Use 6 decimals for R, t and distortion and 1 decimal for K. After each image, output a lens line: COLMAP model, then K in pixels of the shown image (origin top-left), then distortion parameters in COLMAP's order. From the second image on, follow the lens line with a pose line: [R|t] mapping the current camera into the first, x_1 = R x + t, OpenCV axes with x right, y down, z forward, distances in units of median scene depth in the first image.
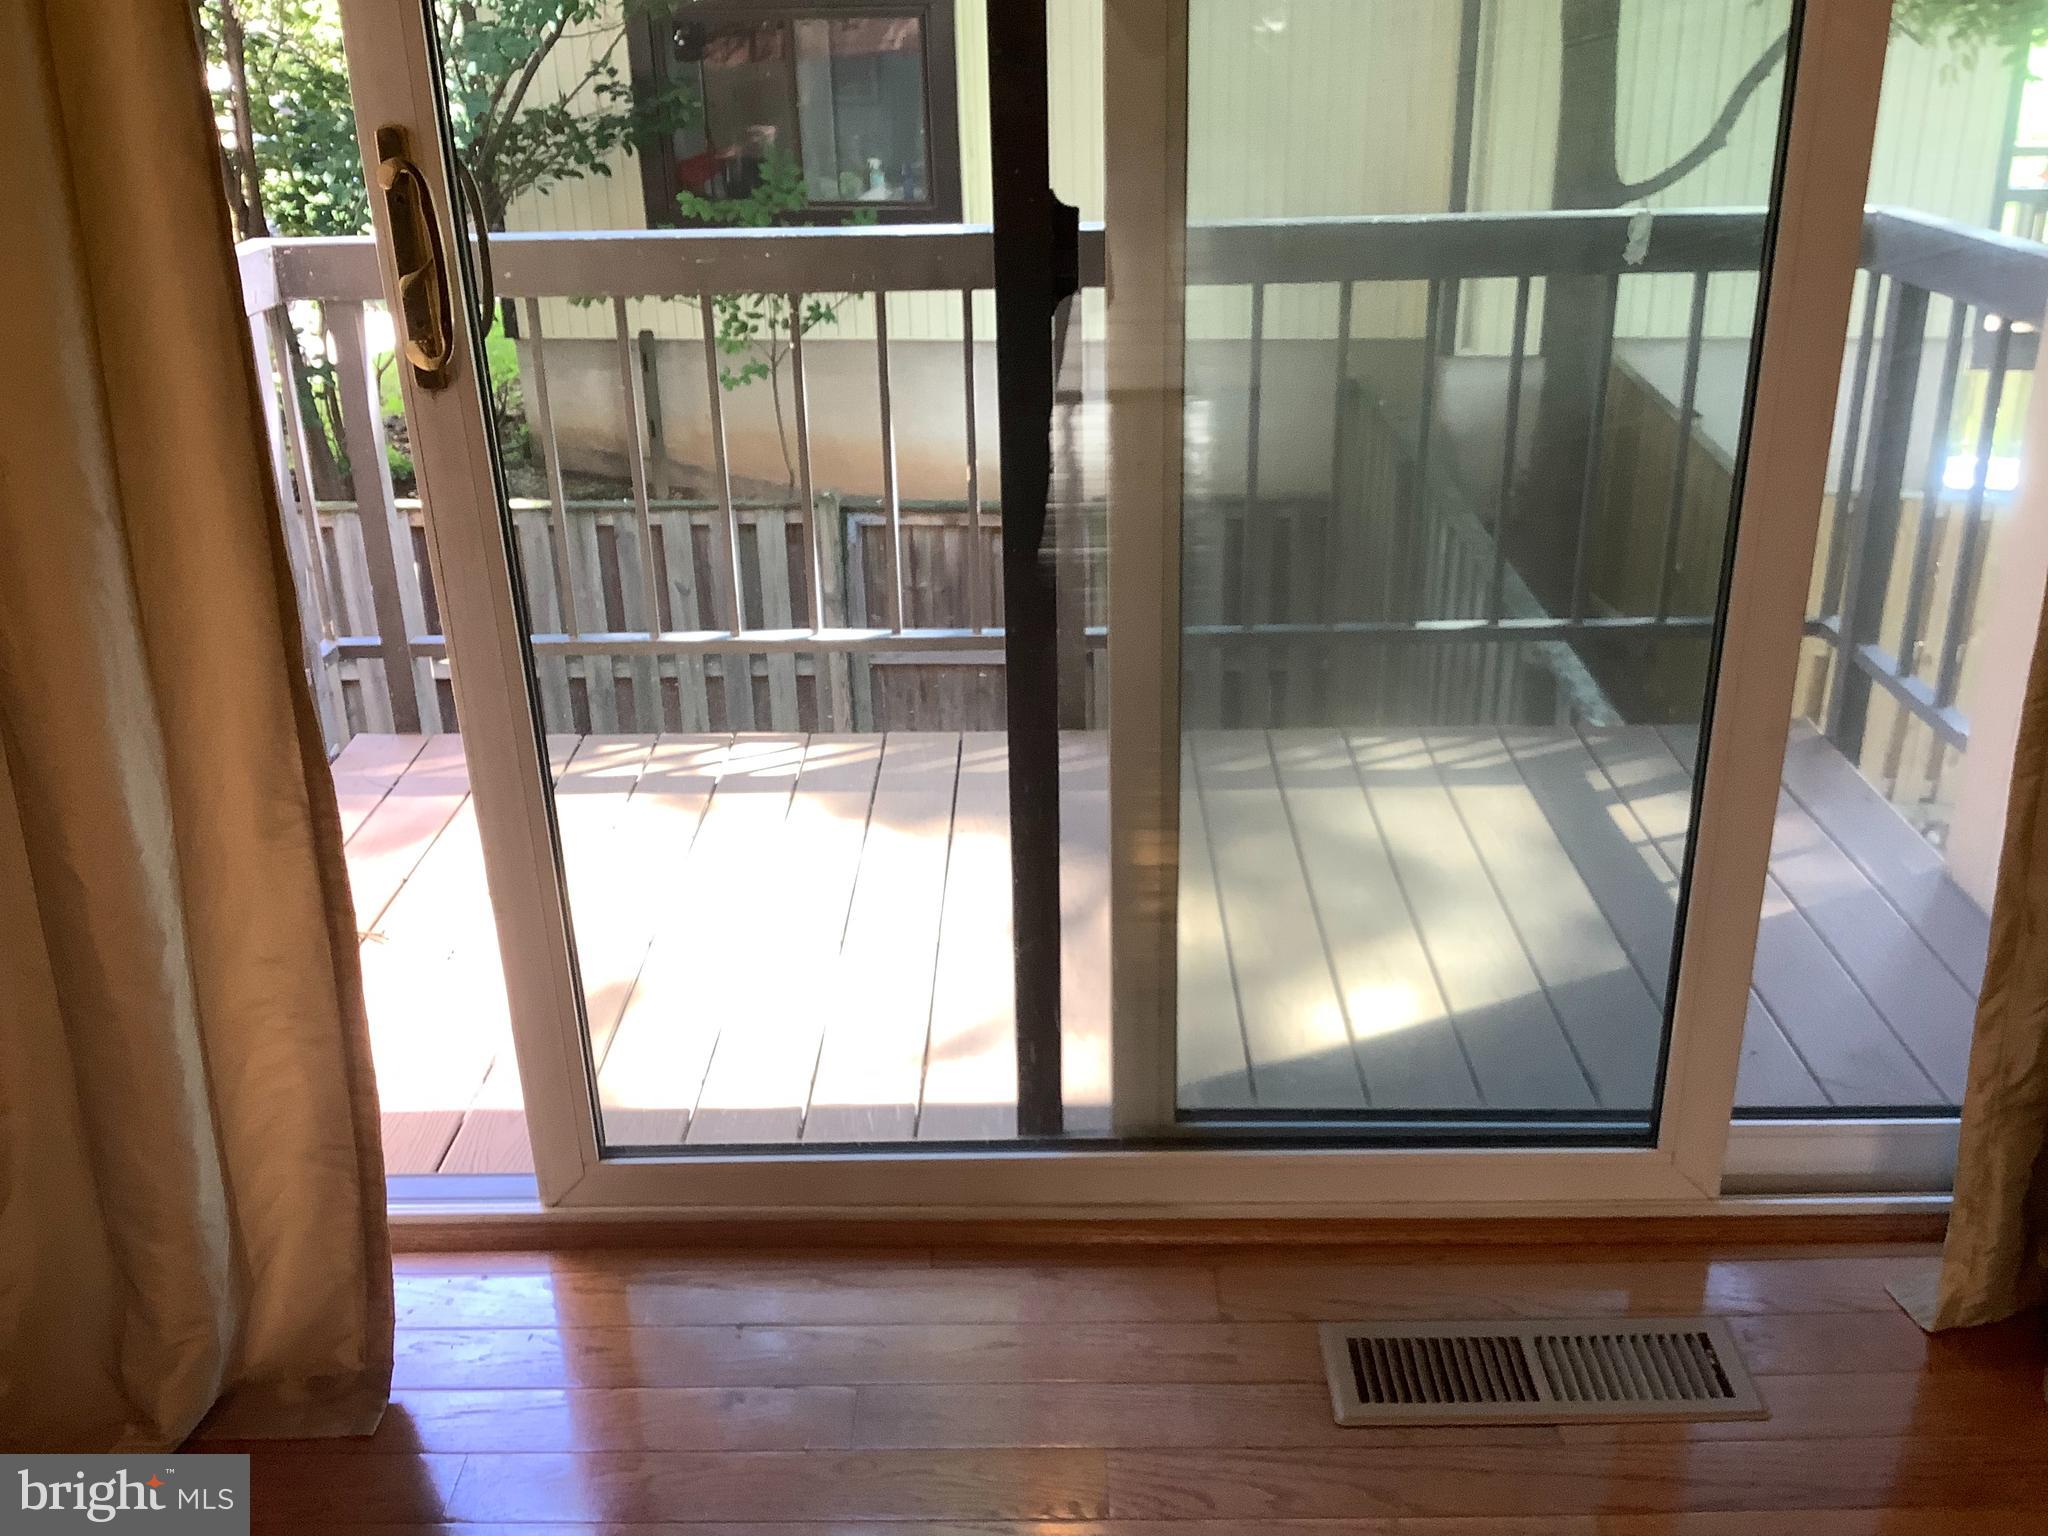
lens RADIAL K [[1901.7, 0, 1024.0], [0, 1901.7, 768.0], [0, 0, 1]] dist [0.054738, -0.006106]
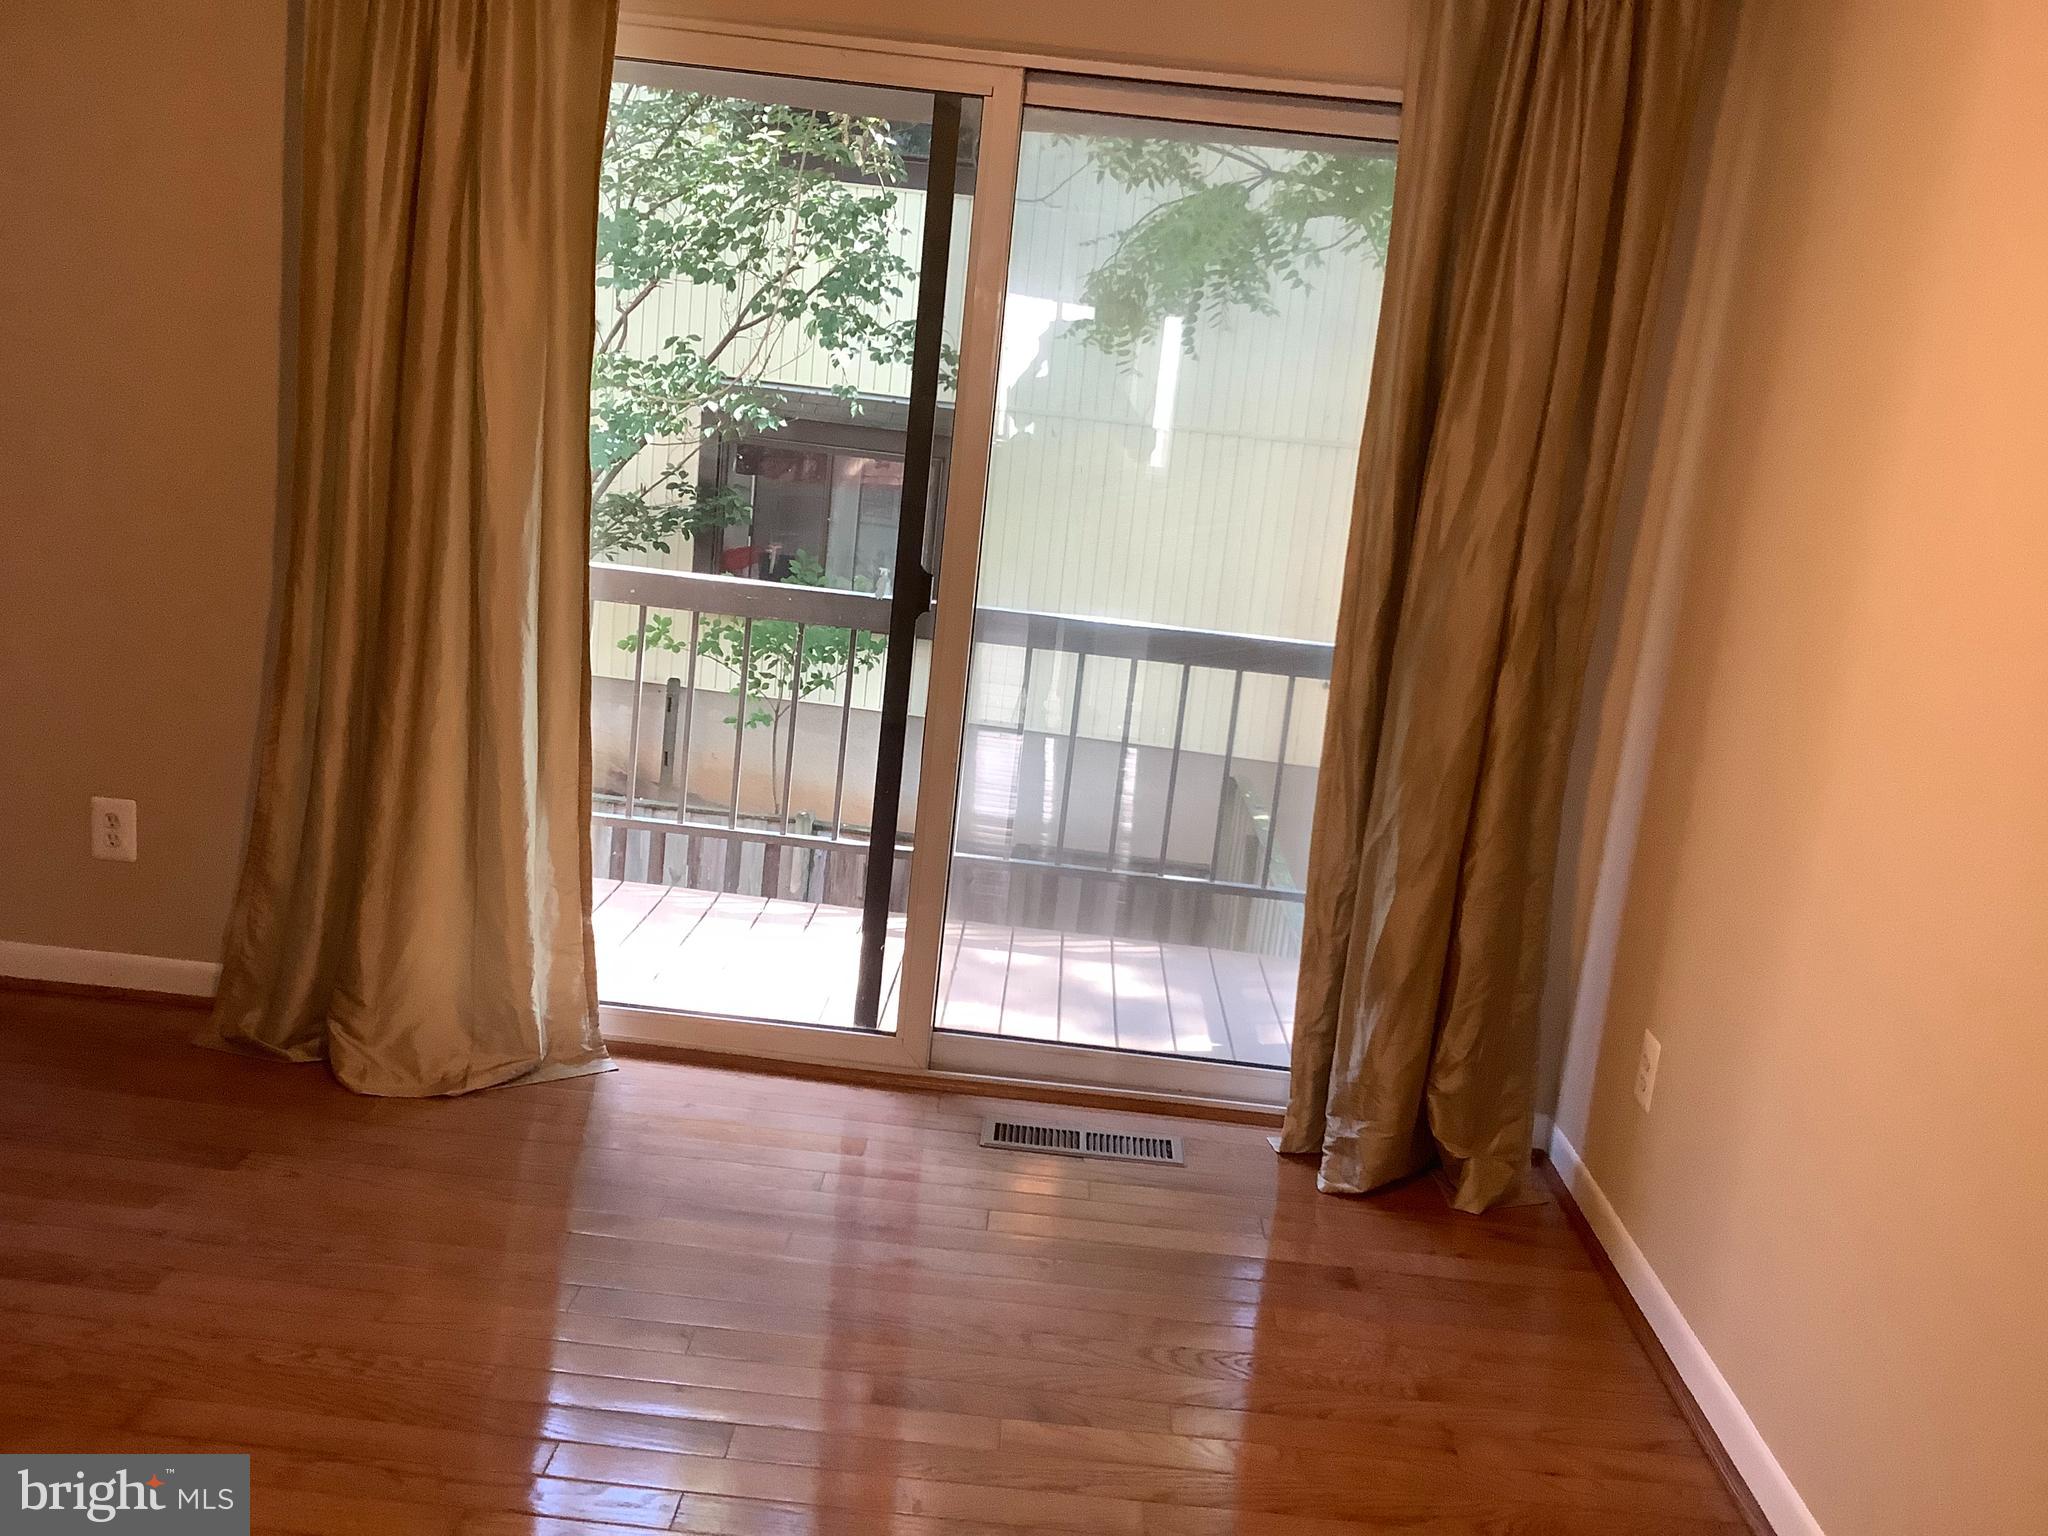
lens RADIAL K [[1901.7, 0, 1024.0], [0, 1901.7, 768.0], [0, 0, 1]] dist [0.054738, -0.006106]
pose [[0.990966, 0.134047, 0.004128, 0.022549], [-0.129942, 0.967326, -0.217707, 0.060021], [-0.033176, 0.215204, 0.976006, -0.168295]]
